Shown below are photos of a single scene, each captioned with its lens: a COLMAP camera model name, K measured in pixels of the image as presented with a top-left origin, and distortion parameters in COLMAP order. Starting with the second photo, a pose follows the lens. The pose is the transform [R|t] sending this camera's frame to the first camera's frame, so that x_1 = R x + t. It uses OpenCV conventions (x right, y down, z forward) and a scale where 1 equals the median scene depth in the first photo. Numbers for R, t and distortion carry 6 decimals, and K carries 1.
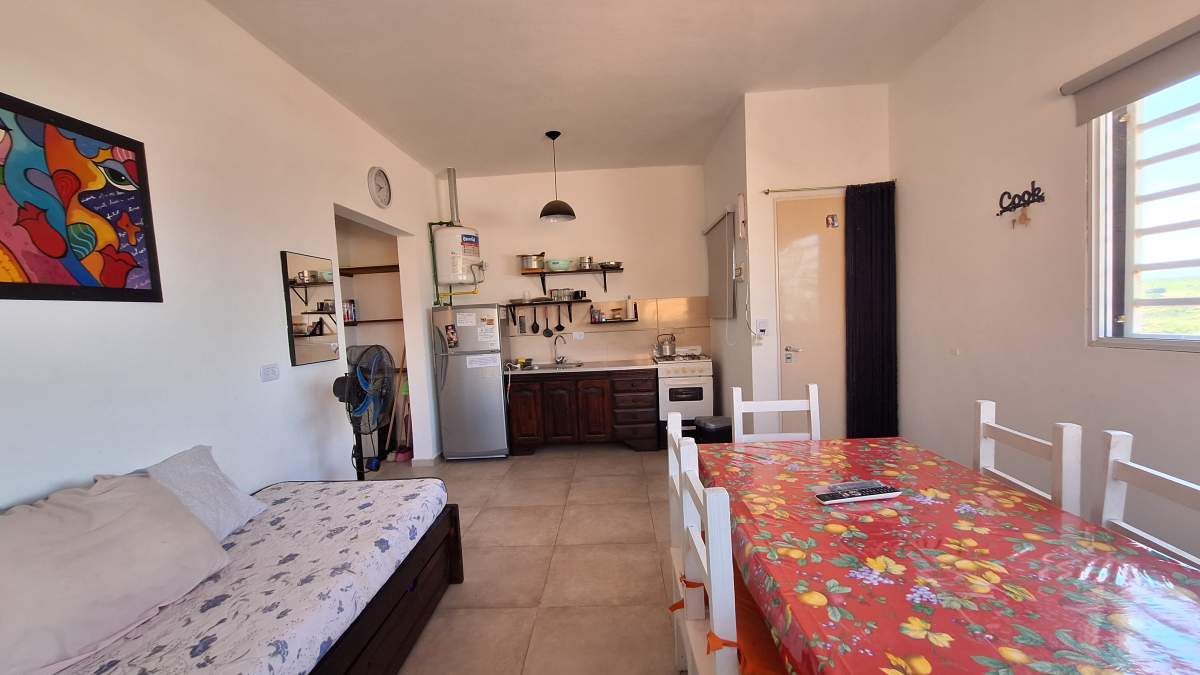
lens RADIAL K [[474.2, 0, 597.3], [0, 474.2, 342.1], [0, 0, 1]] dist [-0.012883, 0.004758]
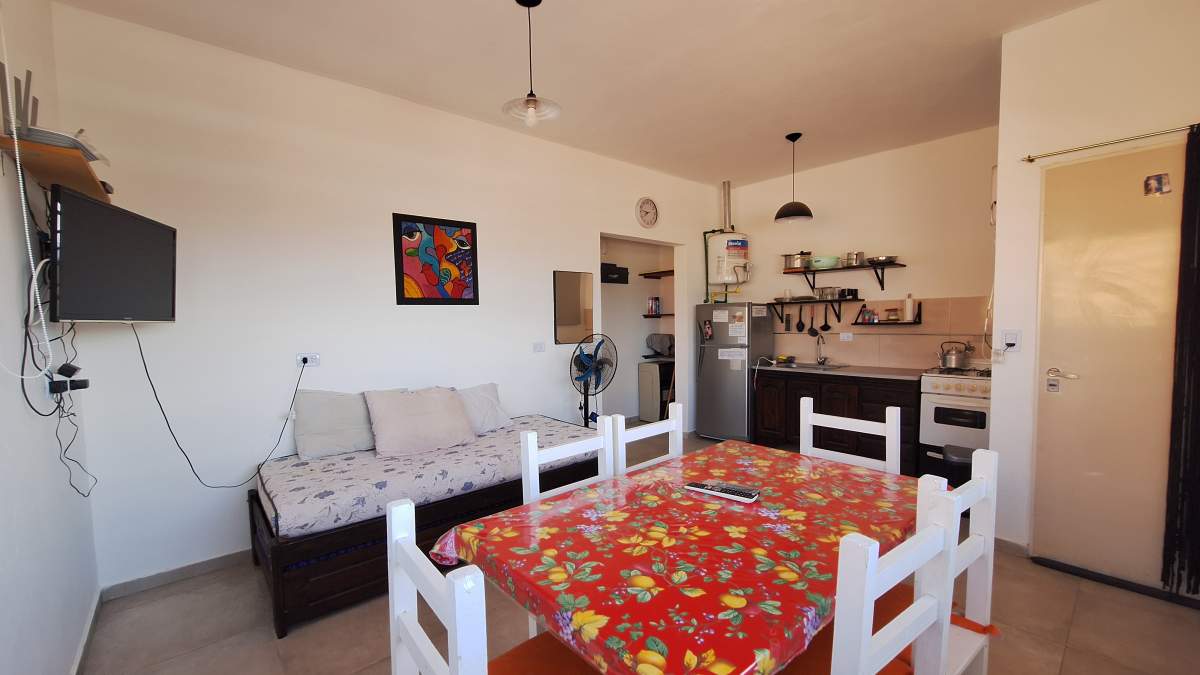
lens RADIAL K [[474.2, 0, 598.7], [0, 474.2, 341.0], [0, 0, 1]] dist [-0.012883, 0.004758]
pose [[0.697252, 0.068800, -0.713517, 0.325683], [-0.056183, 0.997566, 0.041287, -0.018487], [0.714621, 0.011300, 0.699421, -0.000276]]
